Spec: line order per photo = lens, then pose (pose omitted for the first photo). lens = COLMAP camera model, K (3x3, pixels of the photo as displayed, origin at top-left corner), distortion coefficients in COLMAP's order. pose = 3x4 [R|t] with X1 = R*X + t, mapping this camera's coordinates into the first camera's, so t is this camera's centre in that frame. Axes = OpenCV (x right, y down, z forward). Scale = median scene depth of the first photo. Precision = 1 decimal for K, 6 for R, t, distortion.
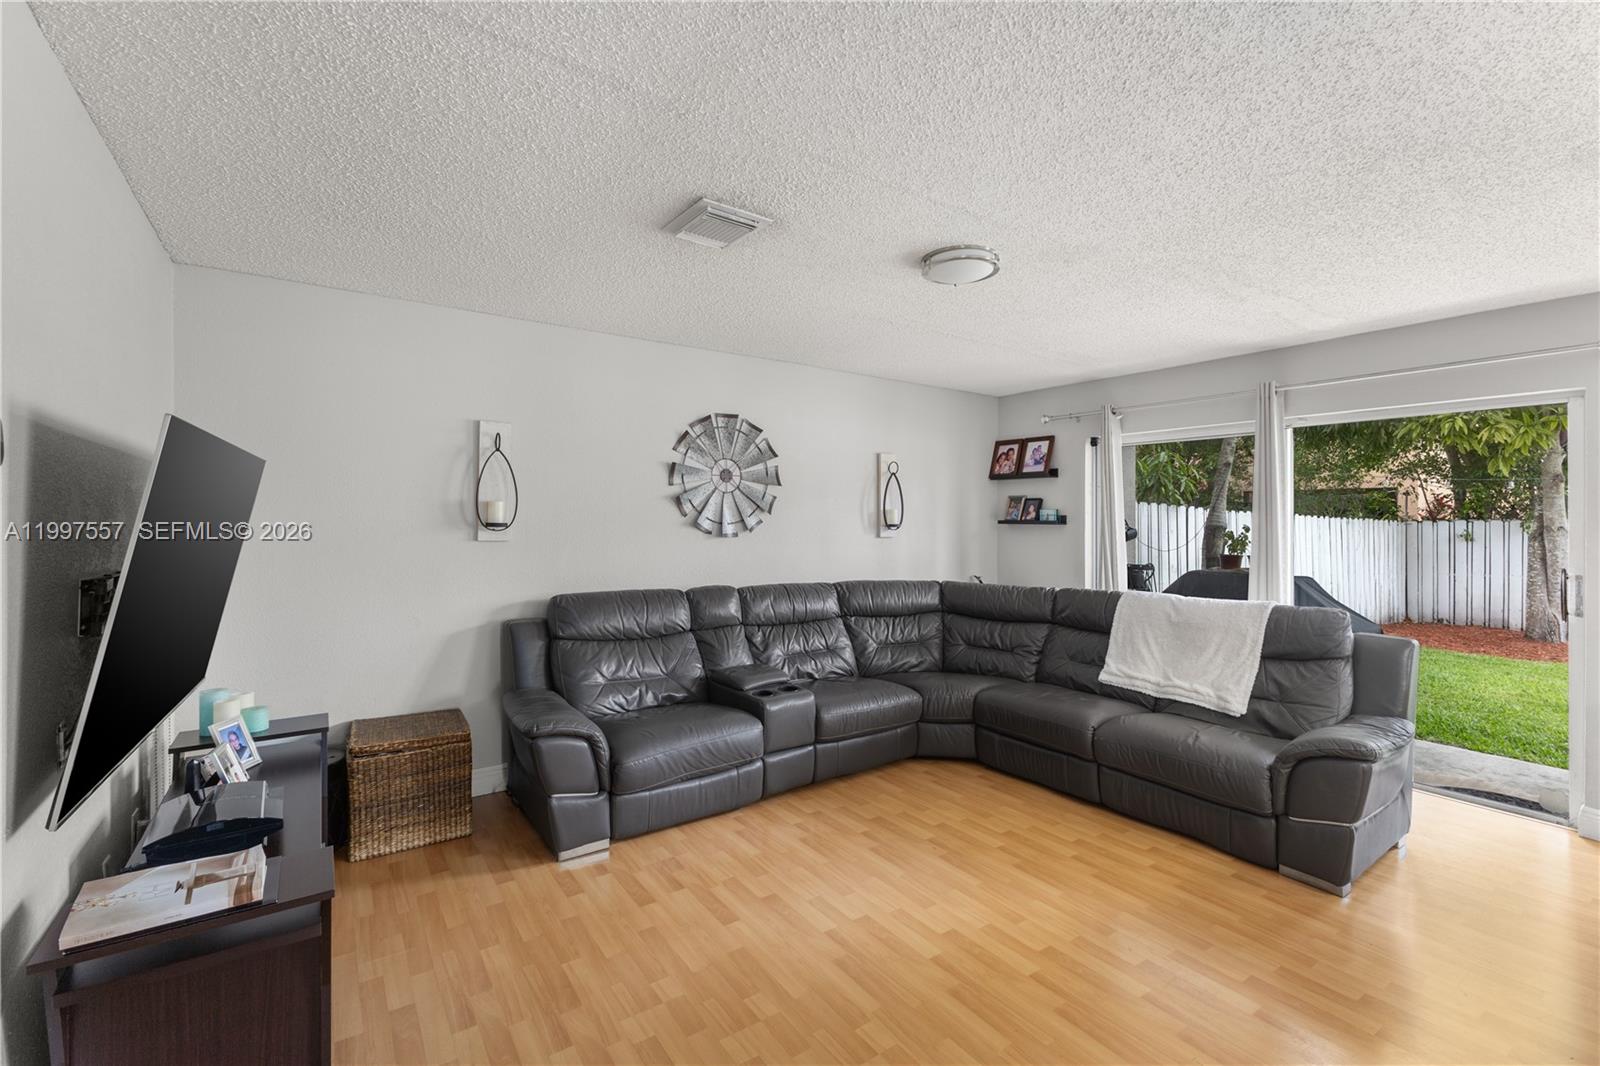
lens RADIAL K [[702.6, 0, 807.5], [0, 702.6, 525.1], [0, 0, 1]] dist [0.010237, -0.001953]
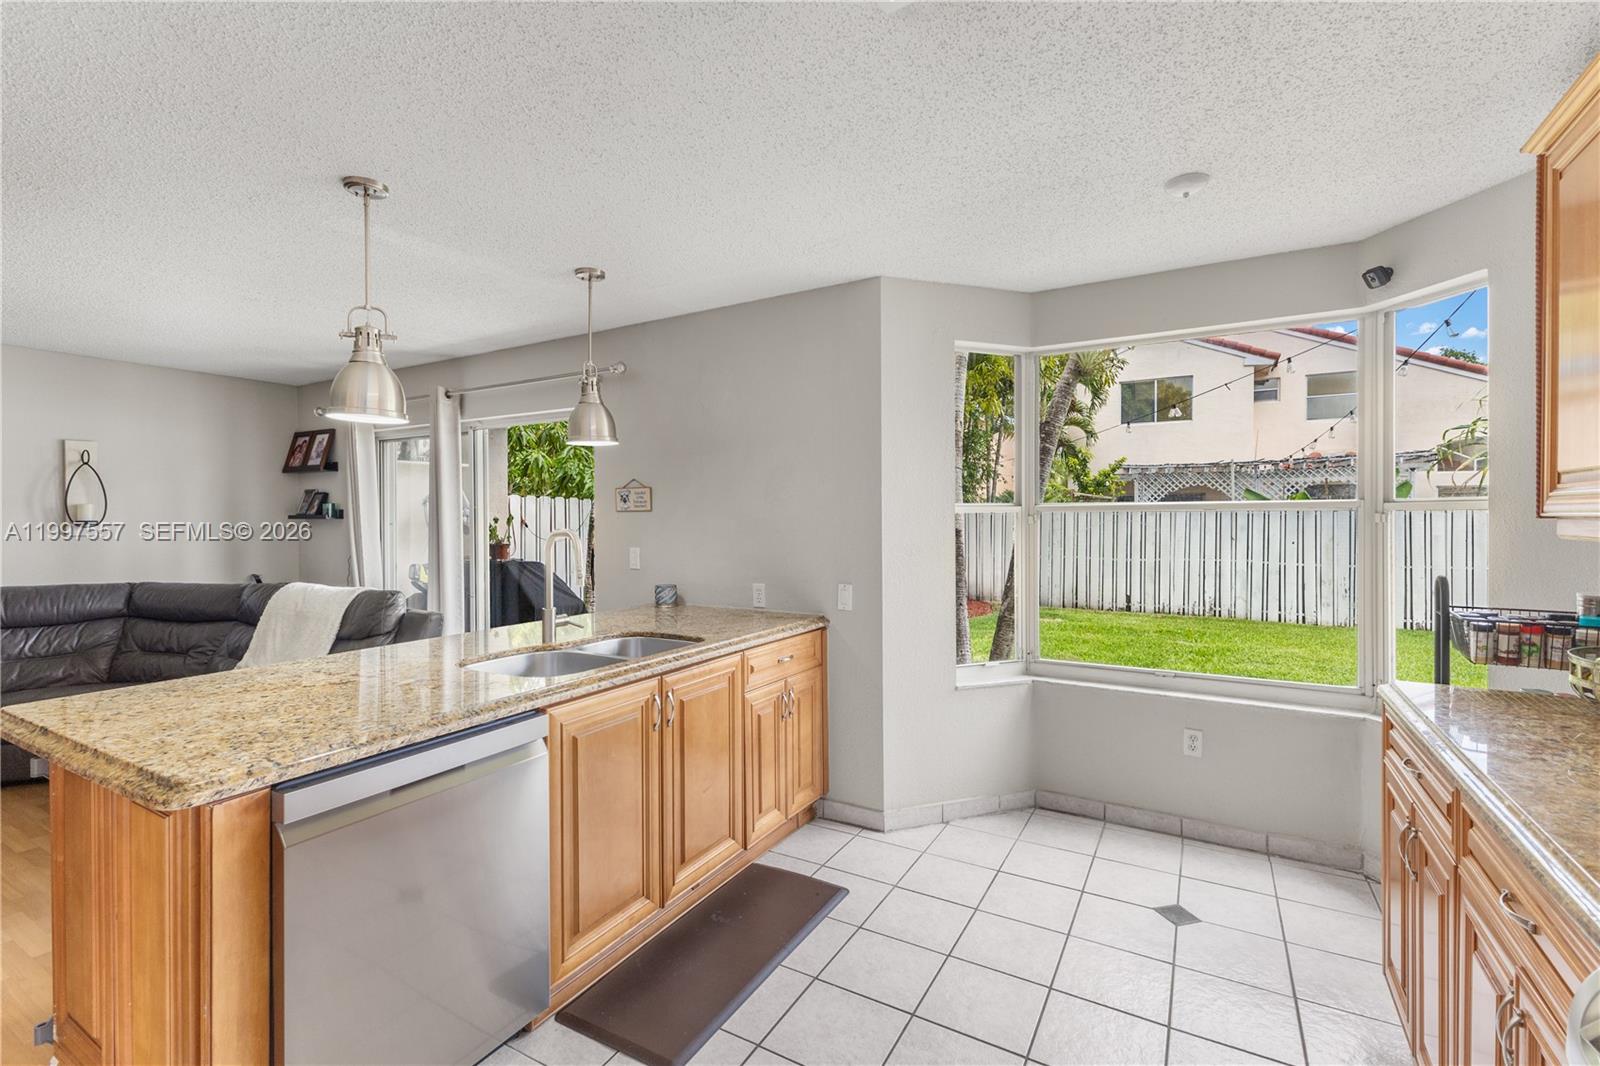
lens RADIAL K [[702.6, 0, 823.2], [0, 702.6, 515.8], [0, 0, 1]] dist [0.010237, -0.001953]
pose [[0.905787, -0.009330, 0.423630, 0.668184], [0.013798, 0.999877, -0.007481, 0.014063], [-0.423508, 0.012622, 0.905805, -0.223879]]
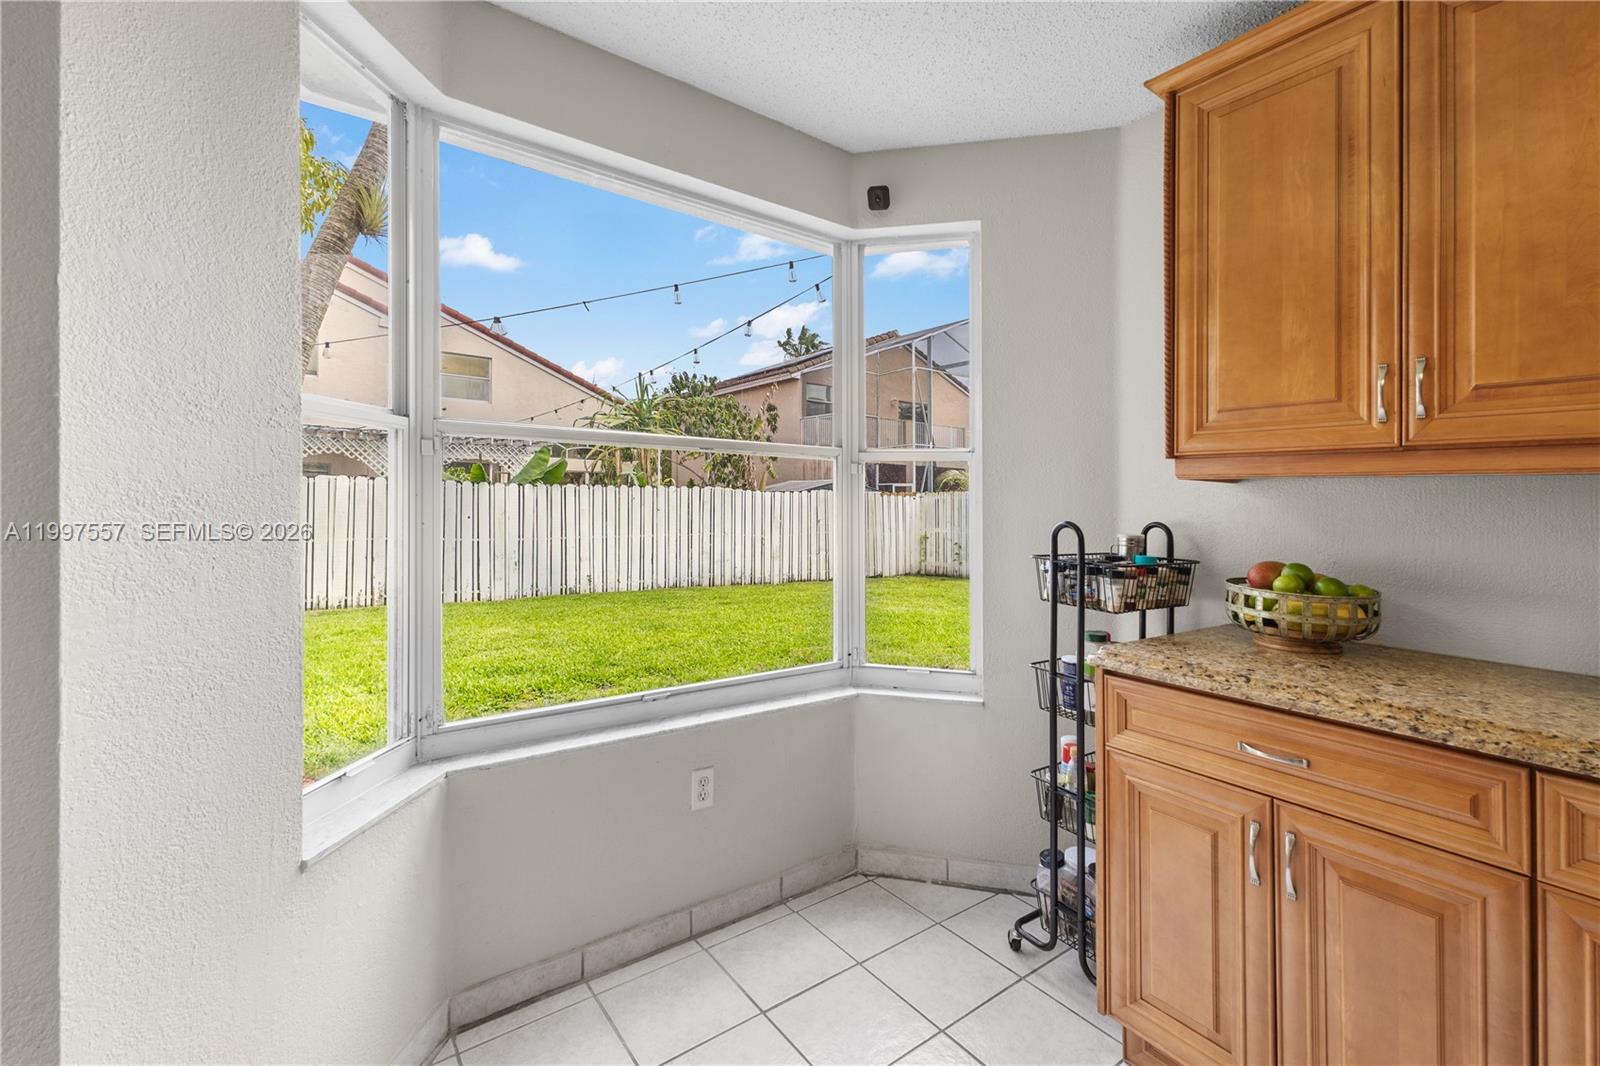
lens RADIAL K [[702.6, 0, 821.3], [0, 702.6, 486.6], [0, 0, 1]] dist [0.010237, -0.001953]
pose [[-0.026195, 0.015677, 0.999534, 0.806454], [-0.004218, 0.999866, -0.015792, 0.040440], [-0.999648, -0.004630, -0.026125, 0.174796]]
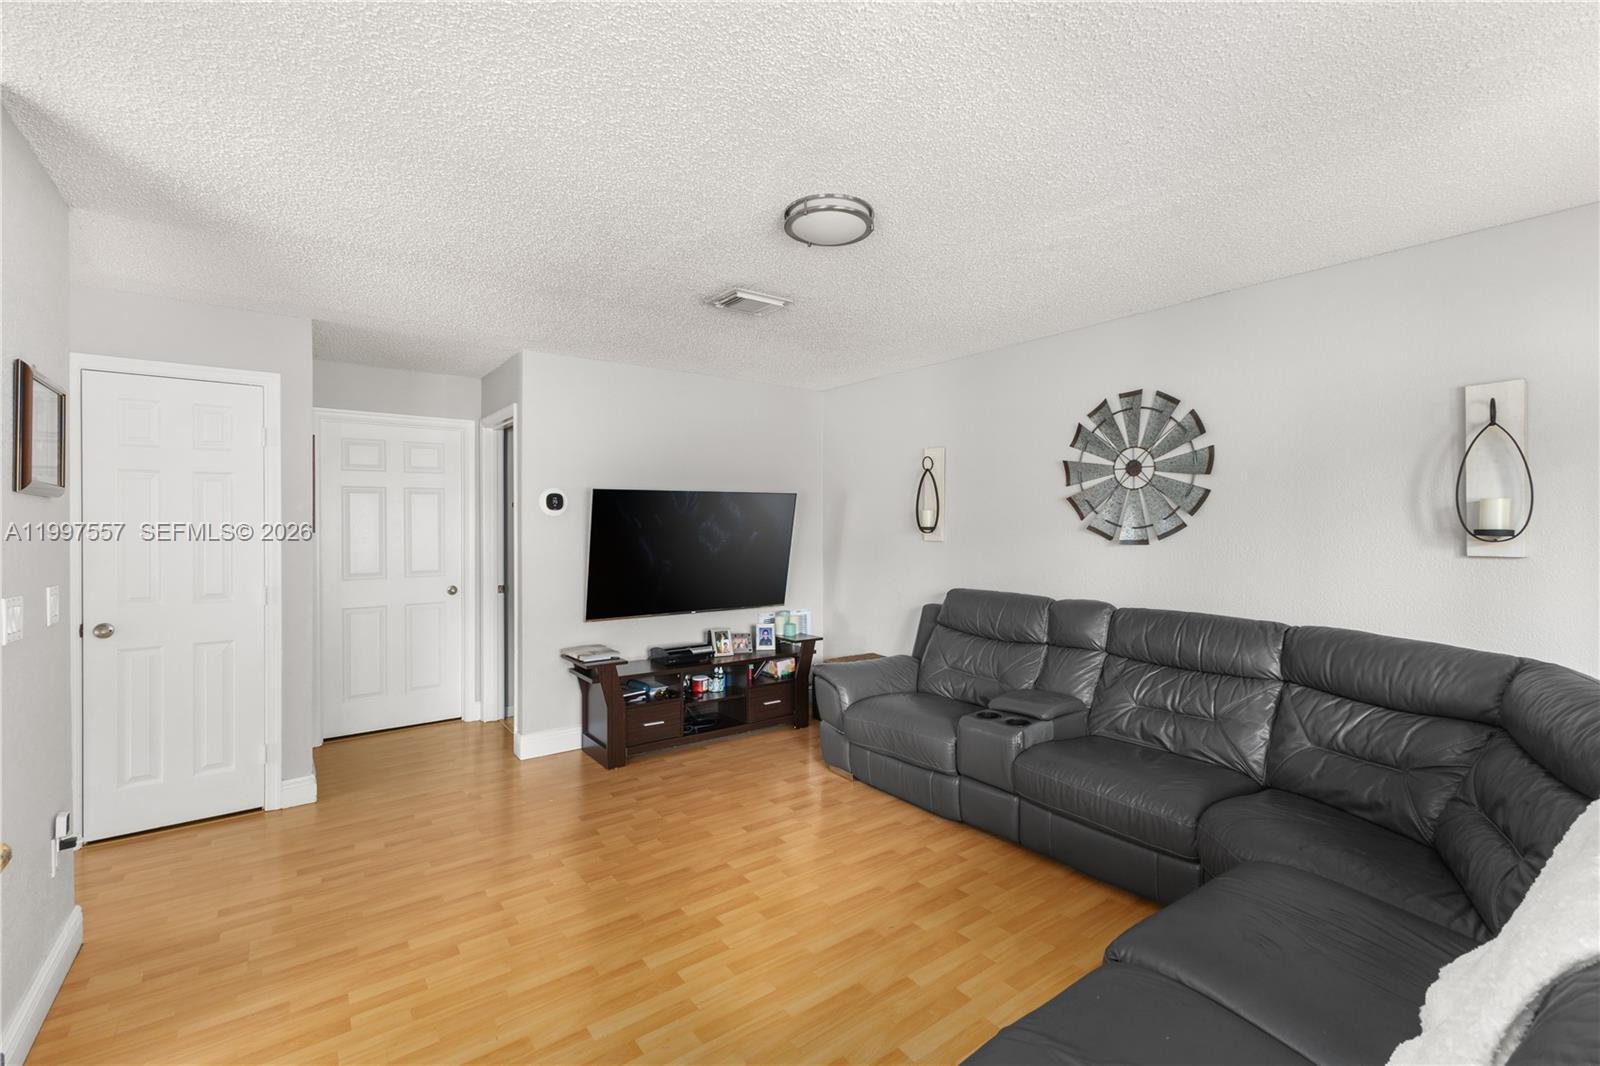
lens RADIAL K [[702.6, 0, 806.3], [0, 702.6, 523.0], [0, 0, 1]] dist [0.010237, -0.001953]
pose [[0.030223, -0.008149, -0.999510, 0.676474], [-0.007581, 0.999936, -0.008382, 0.002202], [0.999514, 0.007831, 0.030160, 0.598531]]
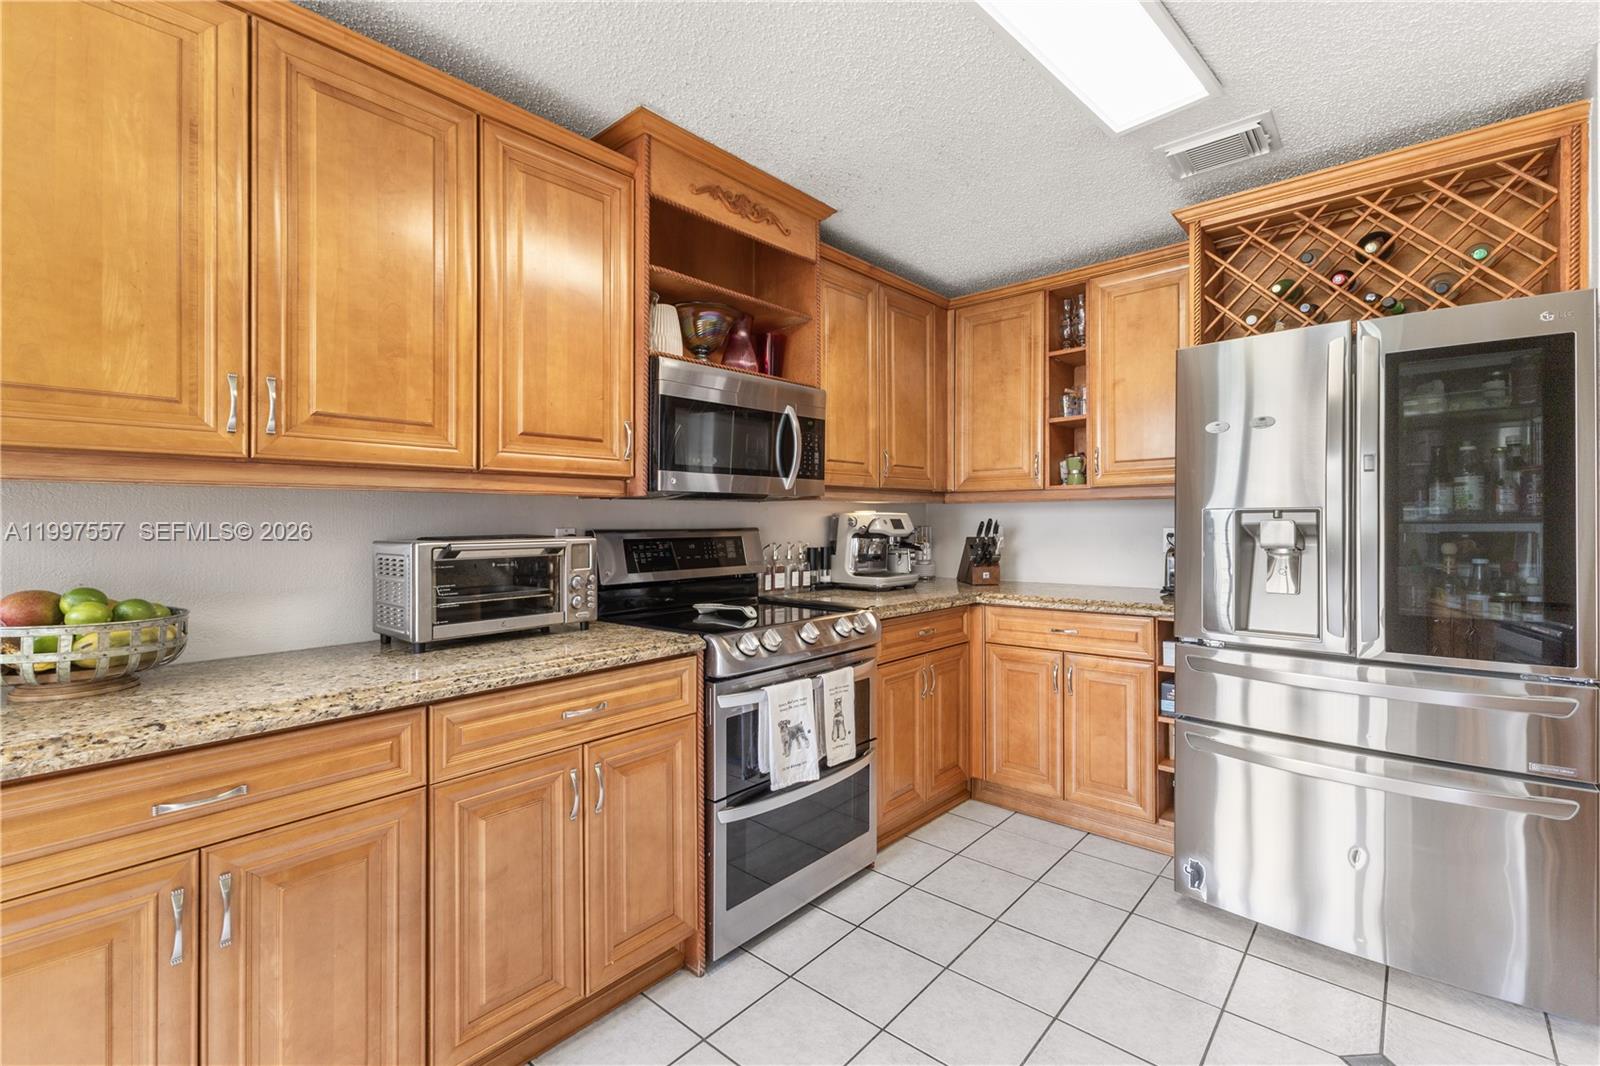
lens RADIAL K [[702.6, 0, 803.9], [0, 702.6, 506.2], [0, 0, 1]] dist [0.010237, -0.001953]
pose [[-0.972405, -0.003314, -0.233275, 0.943219], [-0.000399, 0.999921, -0.012542, 0.042491], [0.233299, -0.012103, -0.972330, 0.283590]]
